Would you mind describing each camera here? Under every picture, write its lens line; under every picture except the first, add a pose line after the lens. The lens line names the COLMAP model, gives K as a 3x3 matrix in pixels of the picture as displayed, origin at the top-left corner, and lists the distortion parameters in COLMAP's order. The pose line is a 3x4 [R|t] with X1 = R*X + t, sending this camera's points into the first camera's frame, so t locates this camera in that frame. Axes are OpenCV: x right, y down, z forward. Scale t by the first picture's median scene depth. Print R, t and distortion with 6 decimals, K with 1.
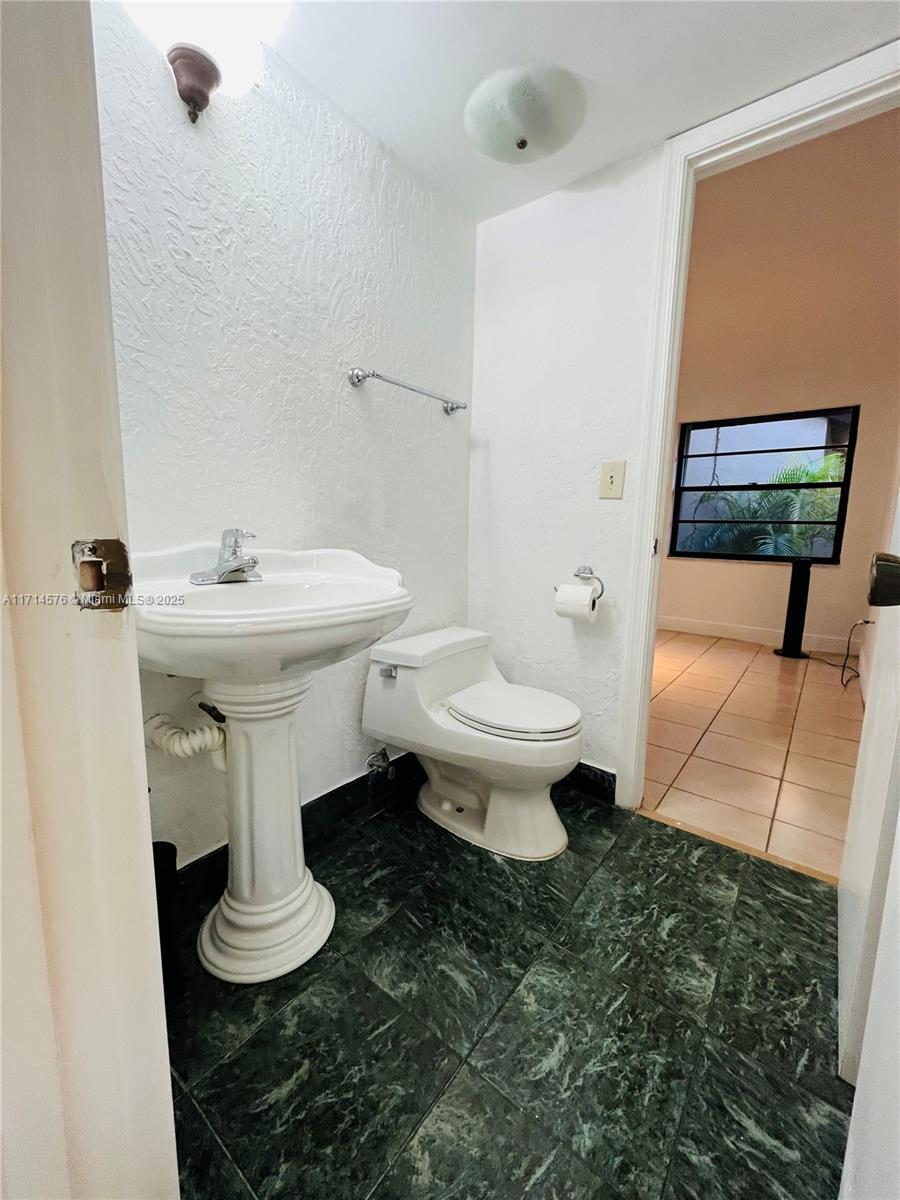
lens RADIAL K [[489.2, 0, 450.0], [0, 489.2, 600.0], [0, 0, 1]] dist [-0.002014, 0.000099]
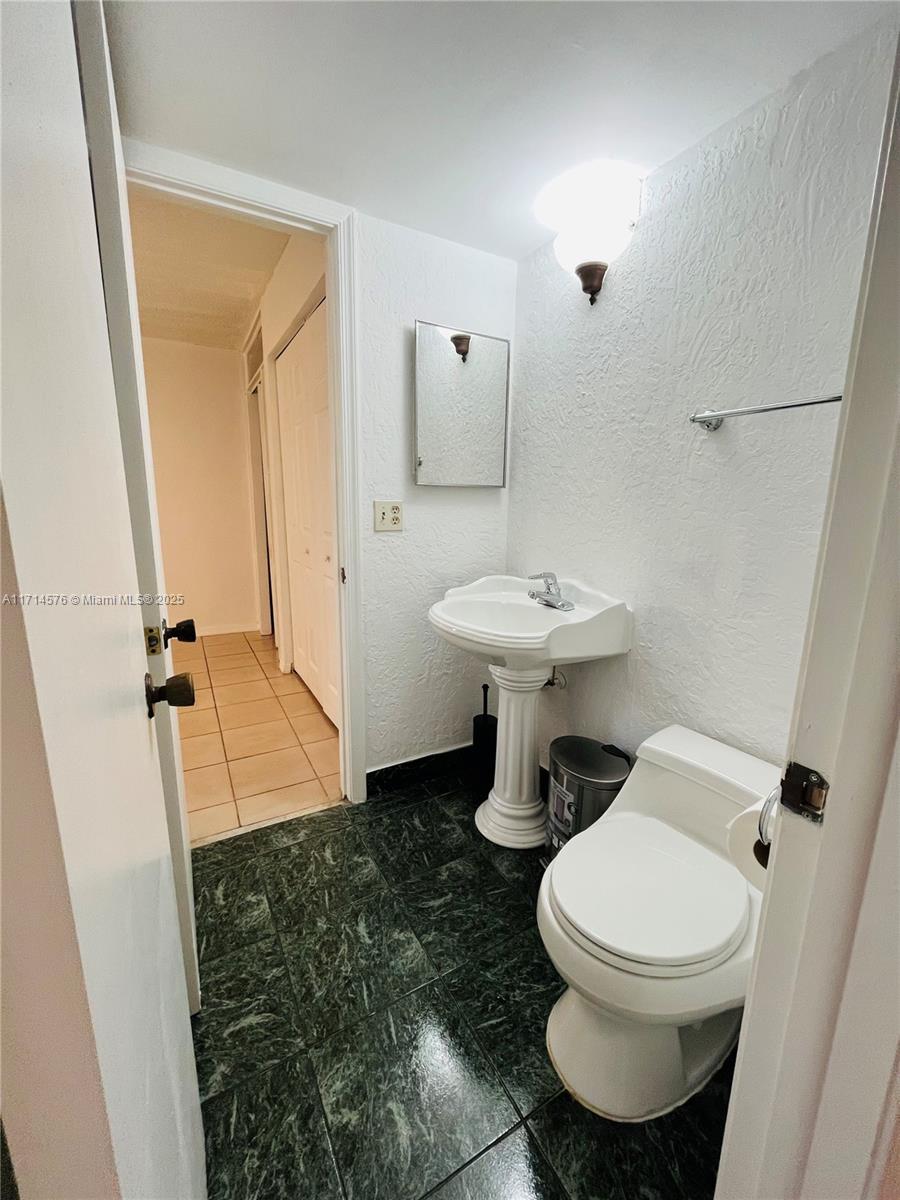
lens RADIAL K [[489.2, 0, 450.0], [0, 489.2, 600.0], [0, 0, 1]] dist [-0.002014, 0.000099]
pose [[-0.385841, 0.158320, -0.908879, 1.169359], [-0.154392, 0.960191, 0.232801, -0.397562], [0.909555, 0.230148, -0.346038, 1.352434]]
